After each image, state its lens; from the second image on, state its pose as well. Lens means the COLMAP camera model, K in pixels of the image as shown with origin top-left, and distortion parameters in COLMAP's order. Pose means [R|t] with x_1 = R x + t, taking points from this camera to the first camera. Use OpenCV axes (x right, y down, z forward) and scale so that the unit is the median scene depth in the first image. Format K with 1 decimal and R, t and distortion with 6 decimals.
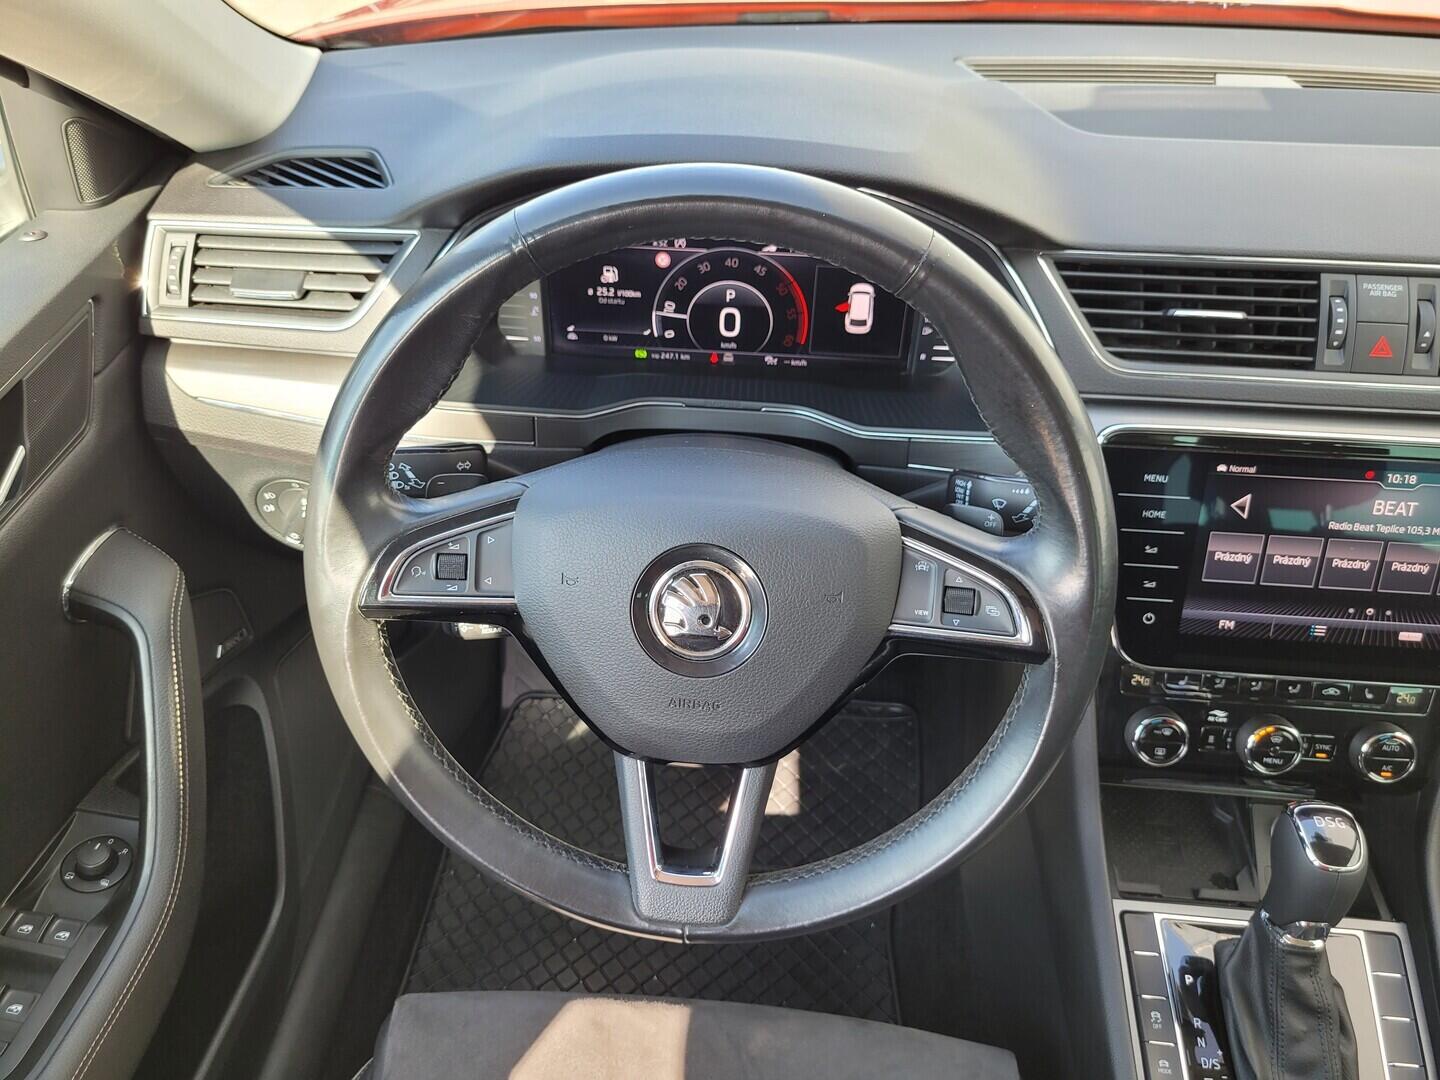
lens RADIAL K [[1121.4, 0, 711.5], [0, 1121.4, 547.3], [0, 0, 1]] dist [0.035130, -0.037267]
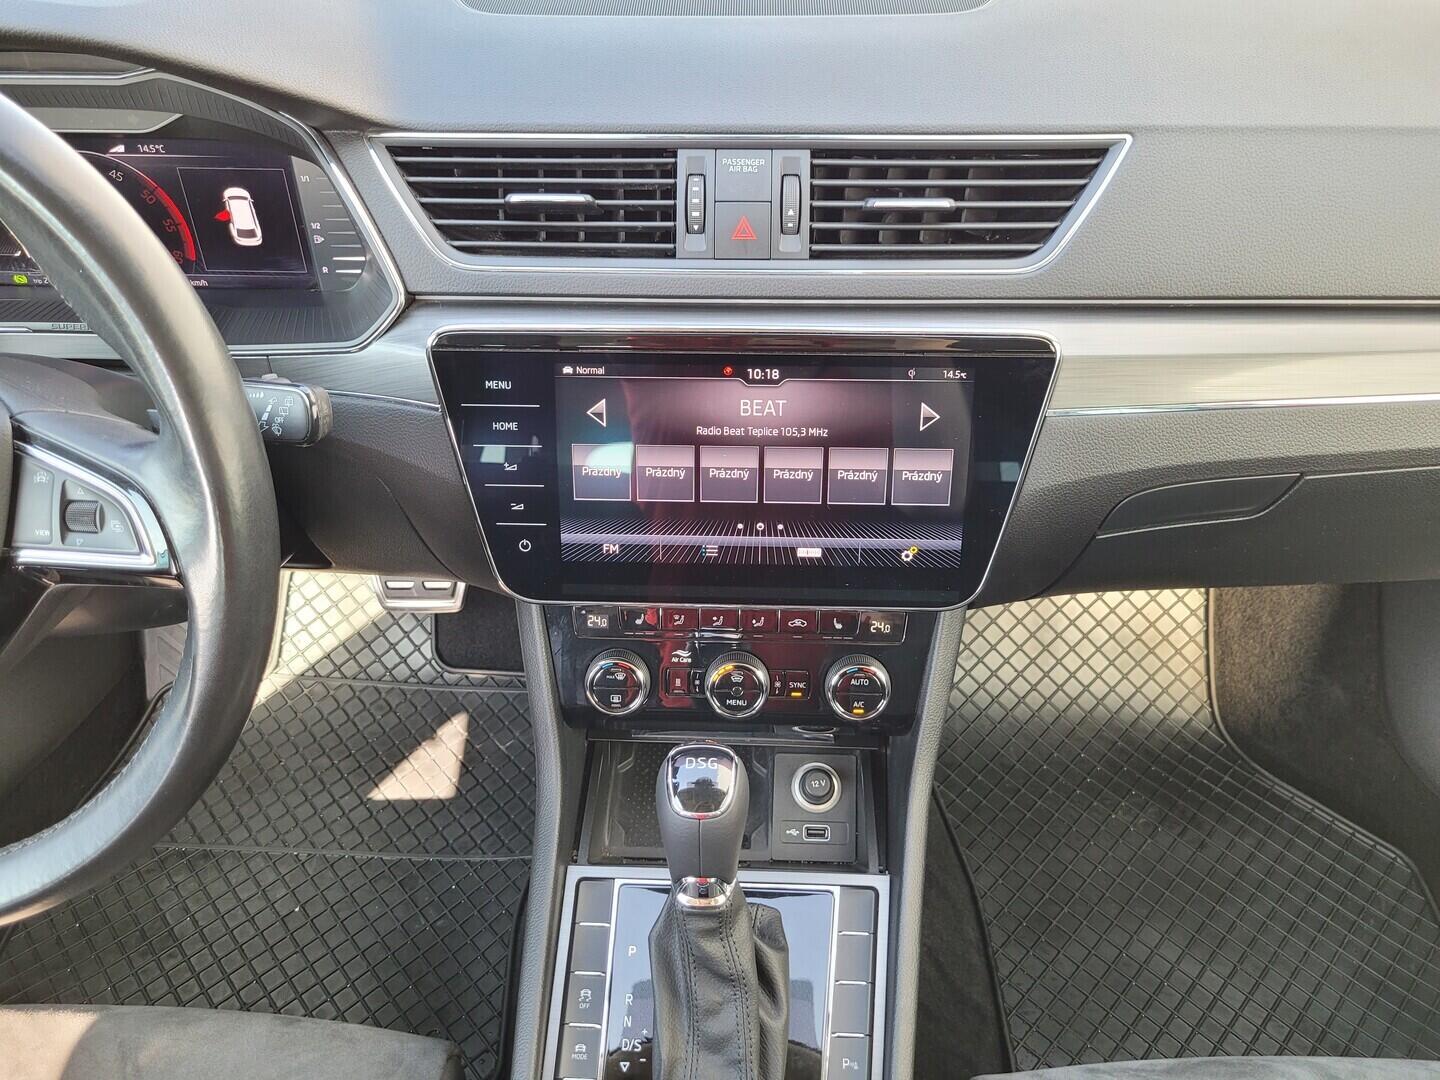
lens RADIAL K [[1121.4, 0, 711.7], [0, 1121.4, 526.9], [0, 0, 1]] dist [0.035130, -0.037267]
pose [[0.998756, -0.042911, 0.025410, 0.512274], [0.043254, 0.998978, -0.013121, 0.066232], [-0.024821, 0.014203, 0.999591, 0.109494]]
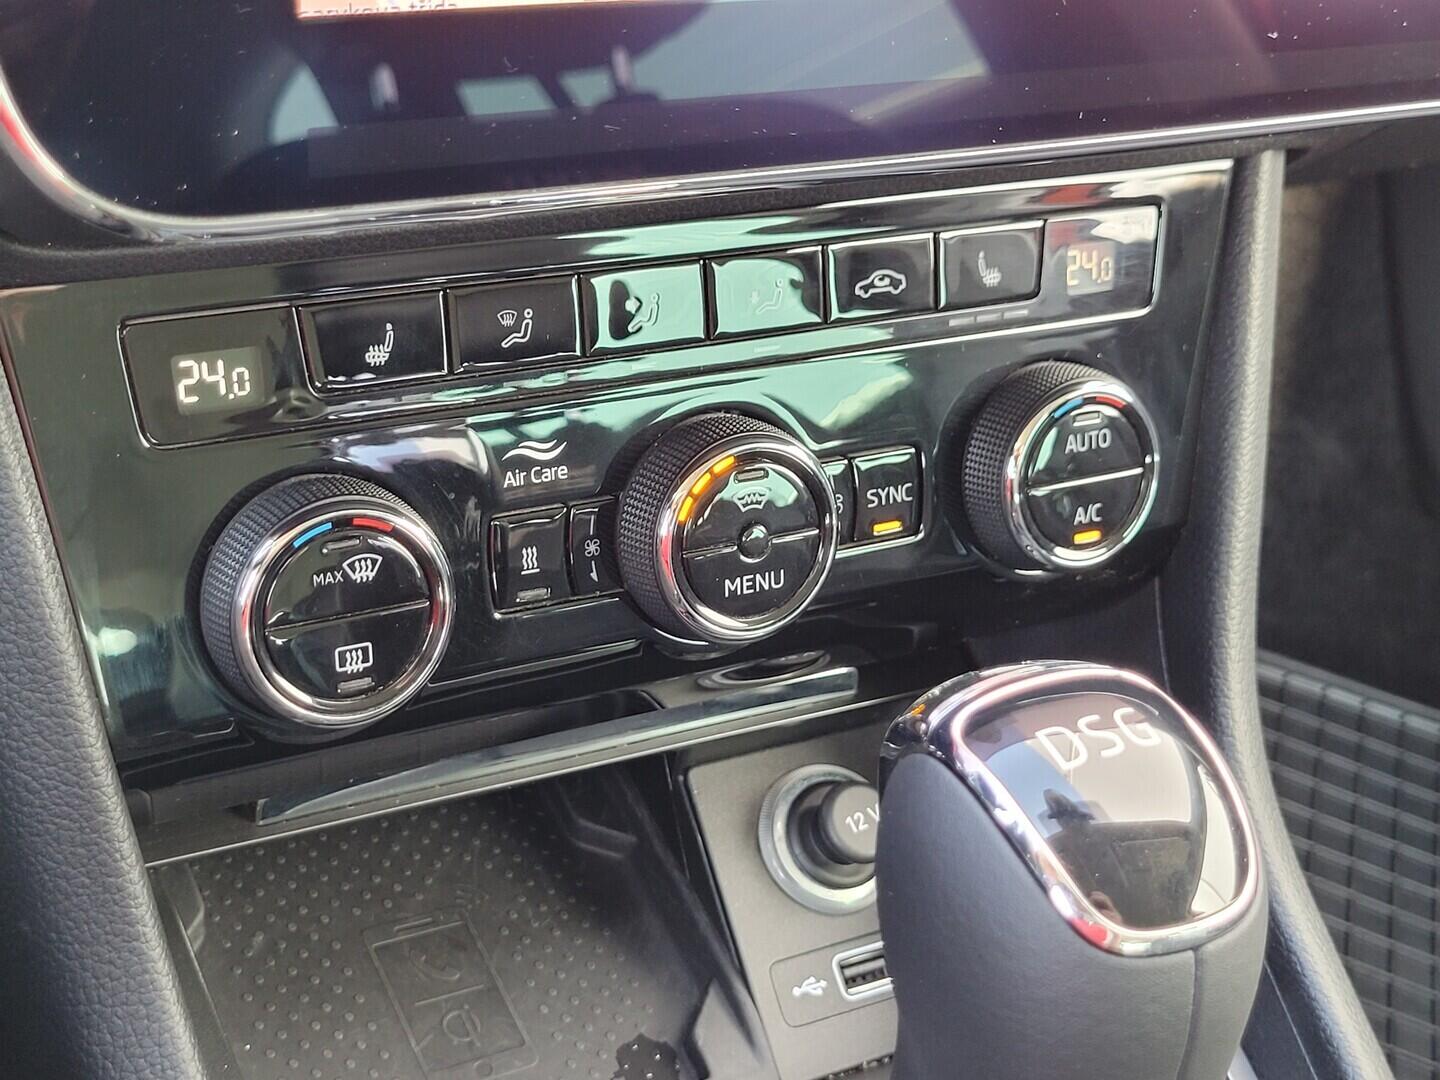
lens RADIAL K [[2175.7, 0, 712.4], [0, 2175.7, 548.9], [0, 0, 1]] dist [0.028381, 0.000000]
pose [[0.830826, -0.223255, 0.509789, 0.262172], [0.197344, 0.974671, 0.105223, 0.141248], [-0.520368, 0.013182, 0.853840, 0.642313]]
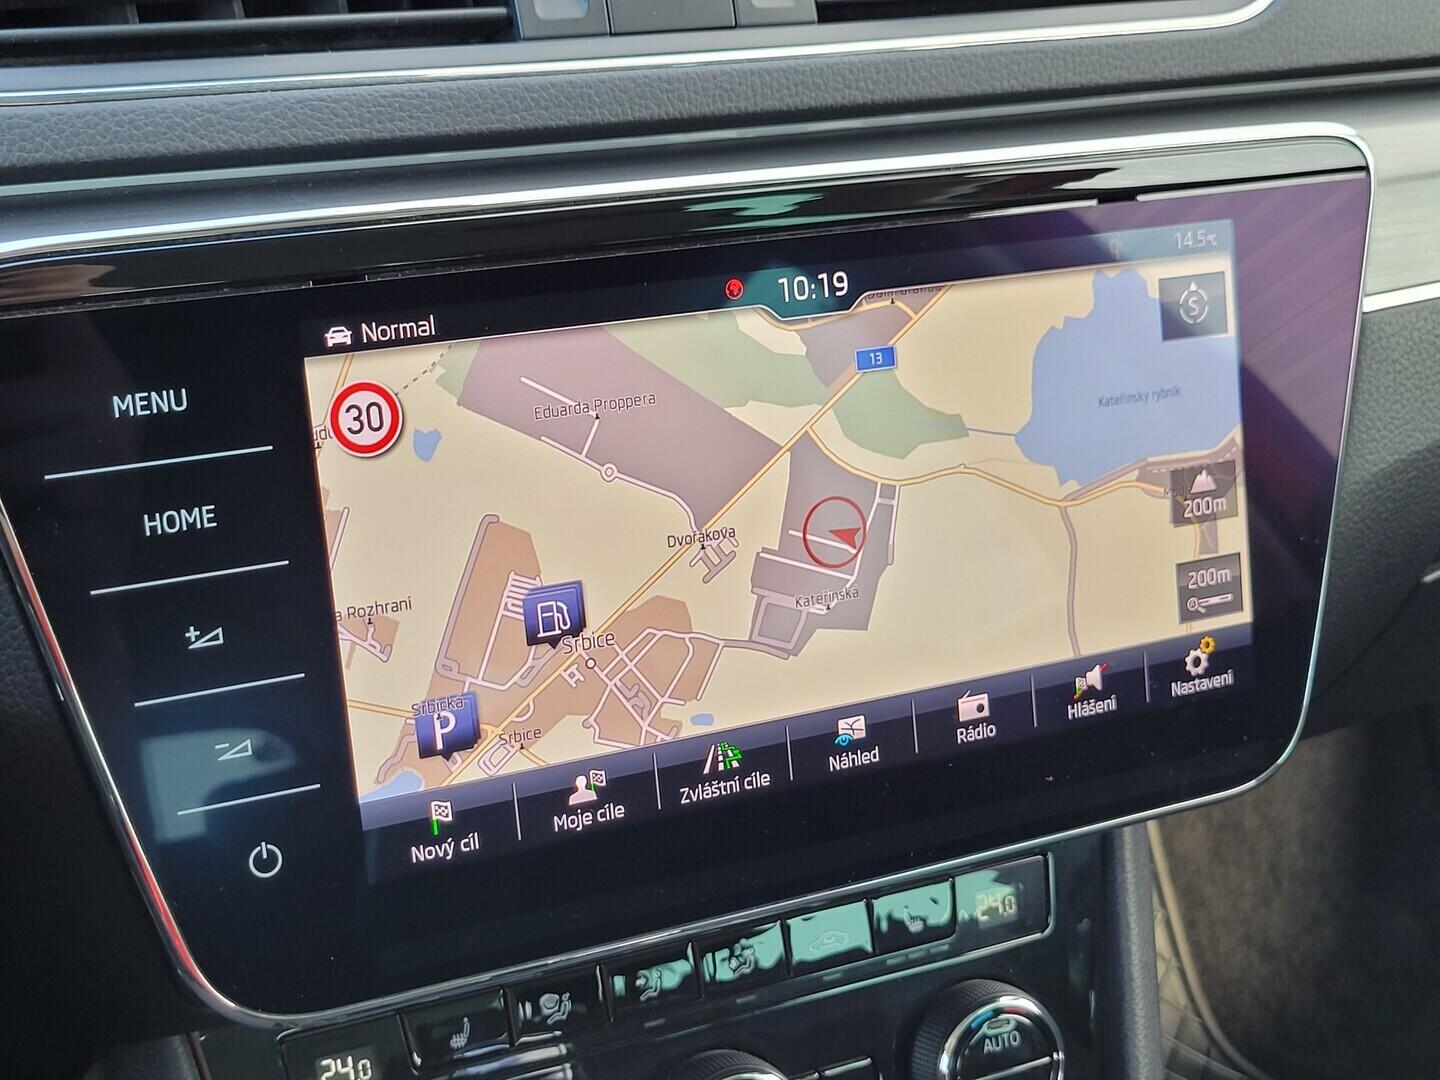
lens RADIAL K [[2175.7, 0, 715.8], [0, 2175.7, 550.5], [0, 0, 1]] dist [0.028381, 0.000000]
pose [[0.858877, -0.196154, 0.473132, 0.228430], [0.276340, 0.955240, -0.105610, 0.078707], [-0.431239, 0.221452, 0.874638, 0.406168]]
